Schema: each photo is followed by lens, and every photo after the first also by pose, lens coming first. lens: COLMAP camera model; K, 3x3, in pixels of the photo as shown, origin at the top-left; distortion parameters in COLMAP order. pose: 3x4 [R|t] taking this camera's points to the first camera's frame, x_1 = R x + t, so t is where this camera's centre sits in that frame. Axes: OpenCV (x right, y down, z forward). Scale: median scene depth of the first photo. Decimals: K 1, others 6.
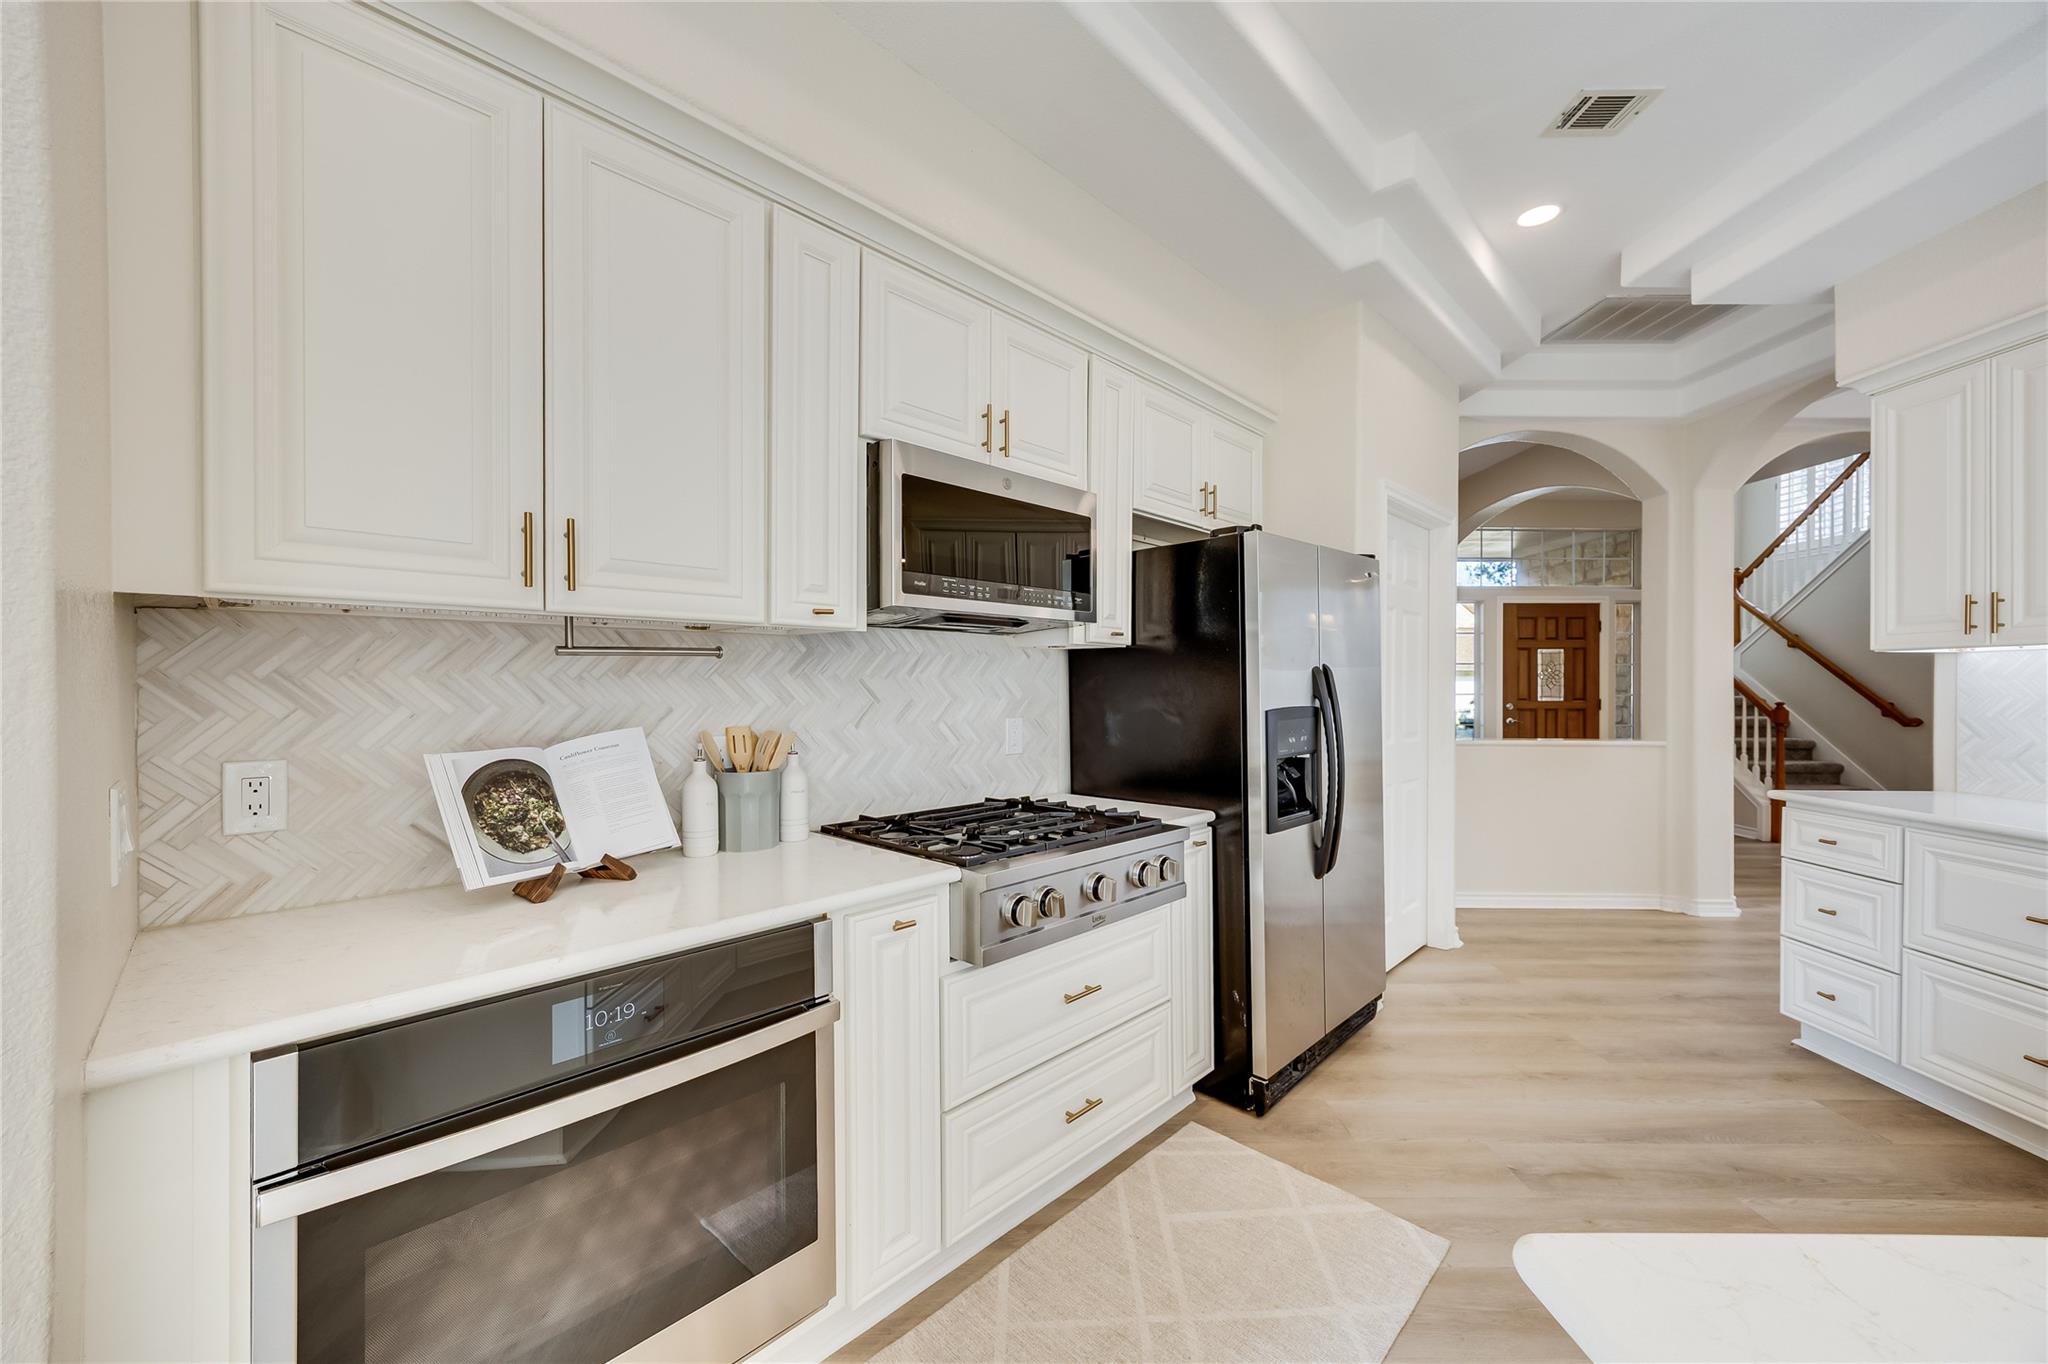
lens RADIAL K [[776.3, 0, 1019.1], [0, 776.3, 686.7], [0, 0, 1]] dist [0.003892, -0.000047]
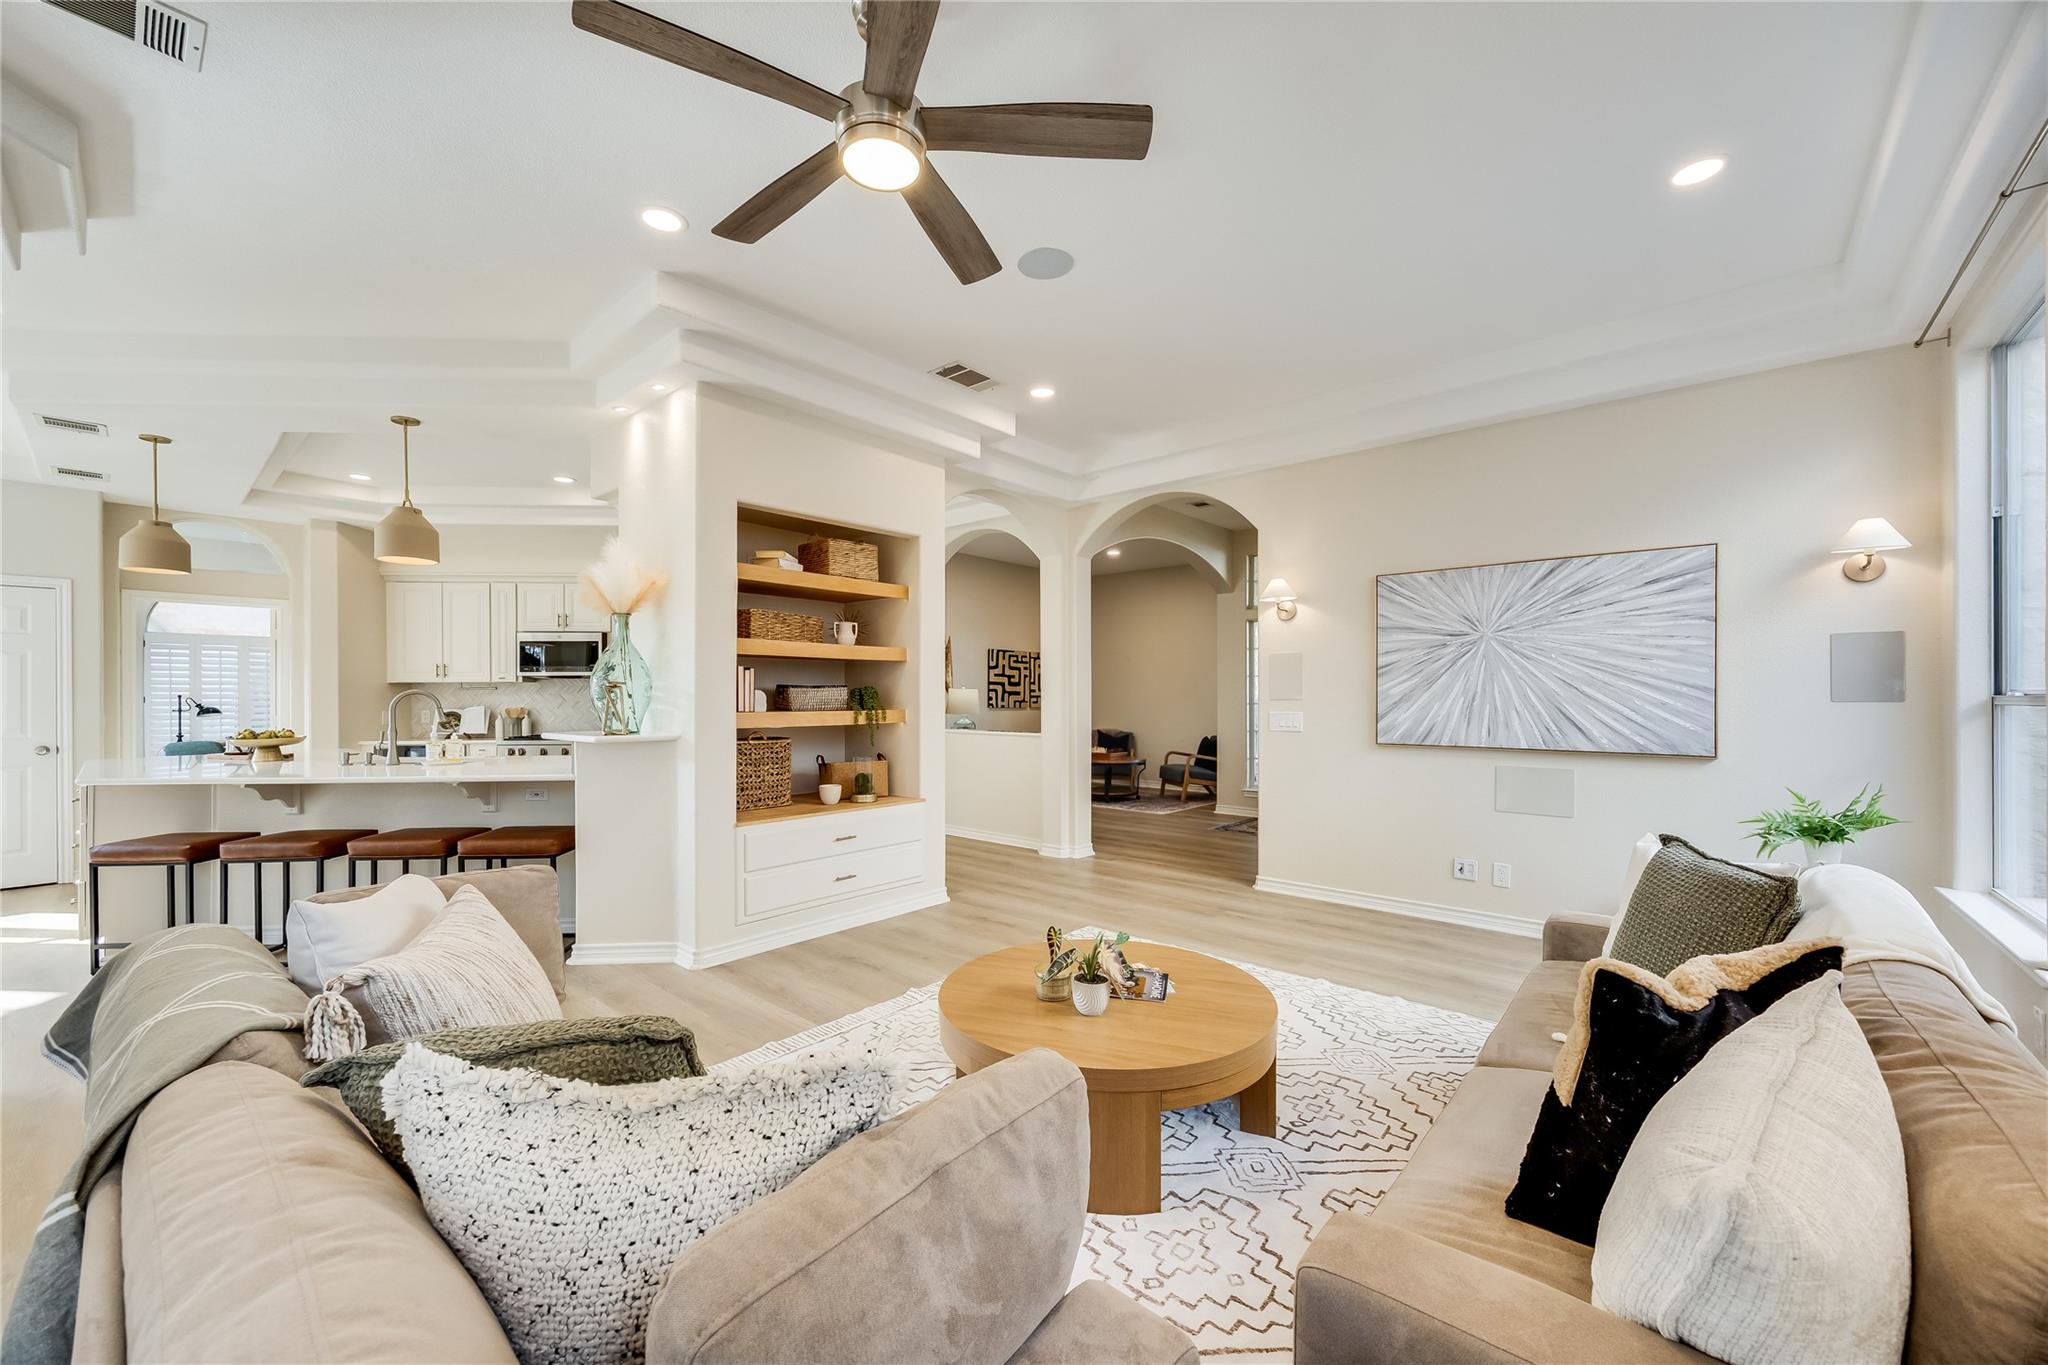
lens RADIAL K [[784.6, 0, 1023.1], [0, 784.6, 697.0], [0, 0, 1]] dist [-0.000291, -0.000847]
pose [[0.745211, -0.002323, -0.666825, 3.521002], [0.002139, 0.999997, -0.001093, 0.009084], [0.666825, -0.000612, 0.745214, -0.195116]]
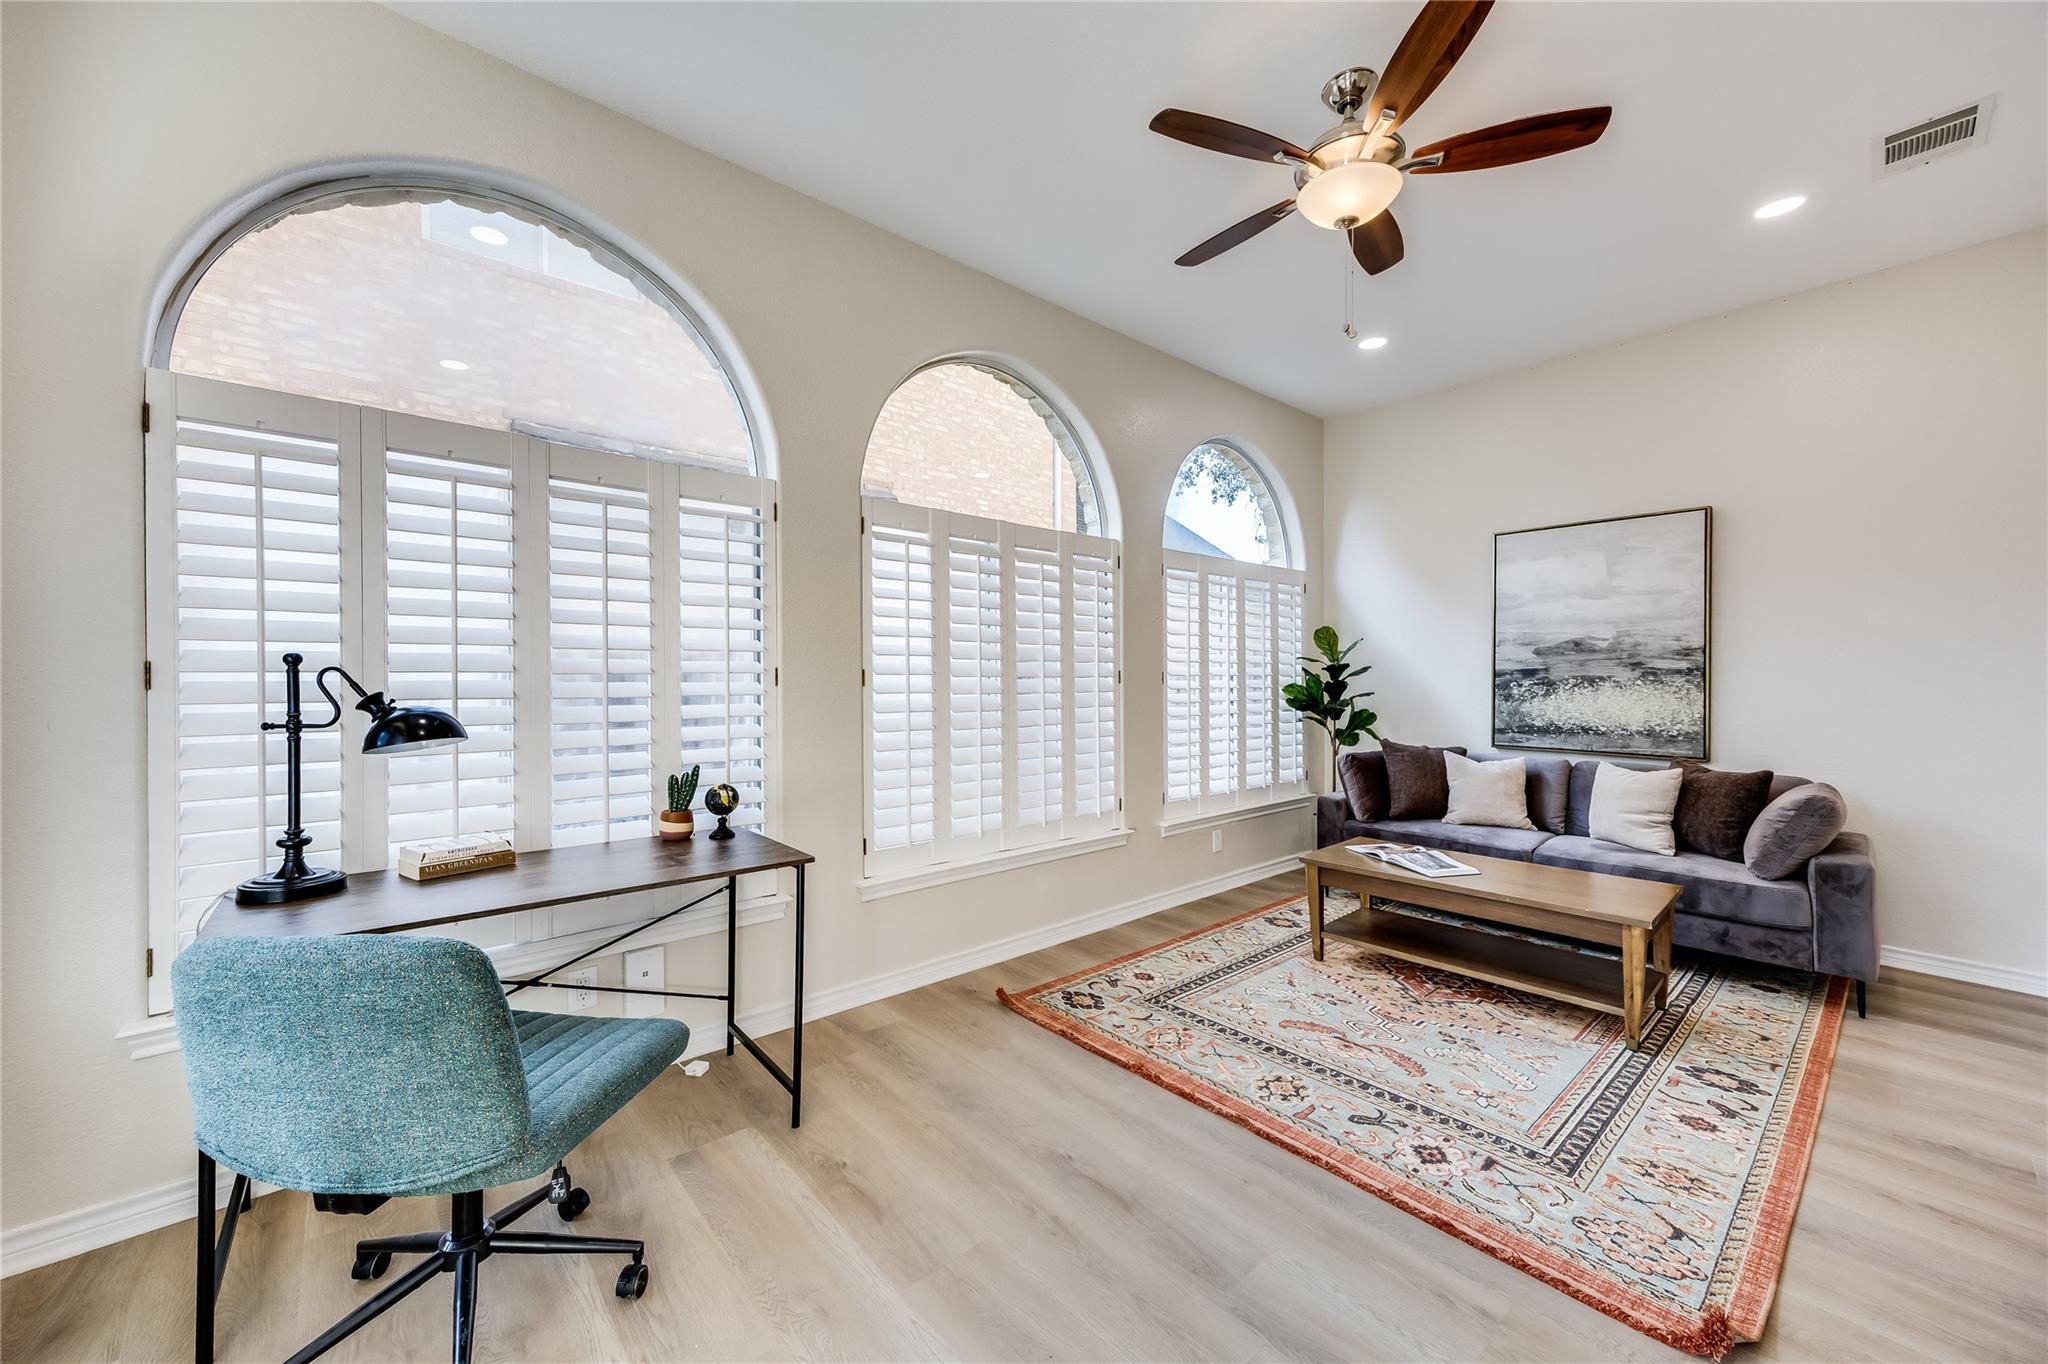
lens RADIAL K [[784.6, 0, 1064.4], [0, 784.6, 679.4], [0, 0, 1]] dist [-0.000291, -0.000847]
pose [[0.672318, -0.001696, -0.740260, -0.858437], [0.002110, 0.999998, -0.000374, 0.015371], [0.740259, -0.001311, 0.672320, -0.045449]]
